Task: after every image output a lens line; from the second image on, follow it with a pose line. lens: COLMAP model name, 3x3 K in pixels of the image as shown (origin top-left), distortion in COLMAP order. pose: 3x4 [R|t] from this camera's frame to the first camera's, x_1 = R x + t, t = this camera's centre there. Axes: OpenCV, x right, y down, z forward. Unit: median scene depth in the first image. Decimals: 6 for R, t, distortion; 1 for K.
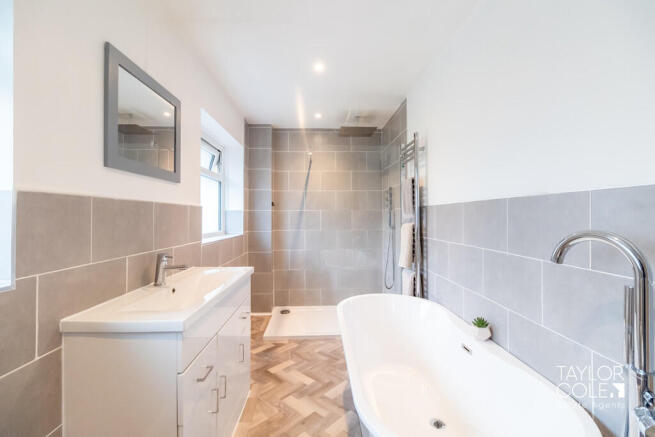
lens RADIAL K [[285.3, 0, 326.4], [0, 285.3, 217.8], [0, 0, 1]] dist [-0.001652, 0.000035]
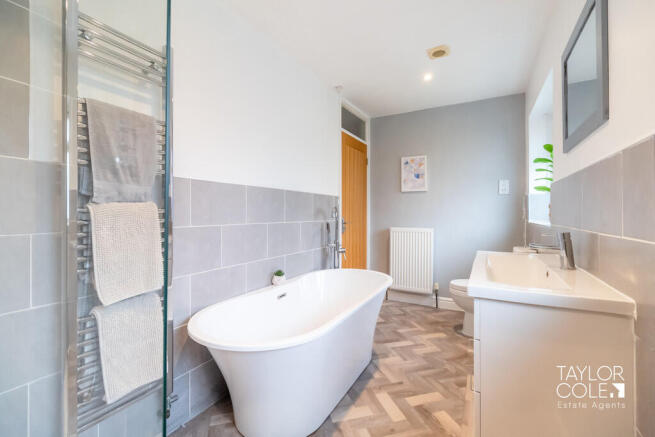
lens RADIAL K [[285.3, 0, 325.2], [0, 285.3, 215.4], [0, 0, 1]] dist [-0.001652, 0.000035]
pose [[-0.856058, -0.006500, 0.516838, -0.359287], [-0.007354, 0.999973, 0.000396, 0.066736], [-0.516827, -0.003462, -0.856083, 1.896138]]
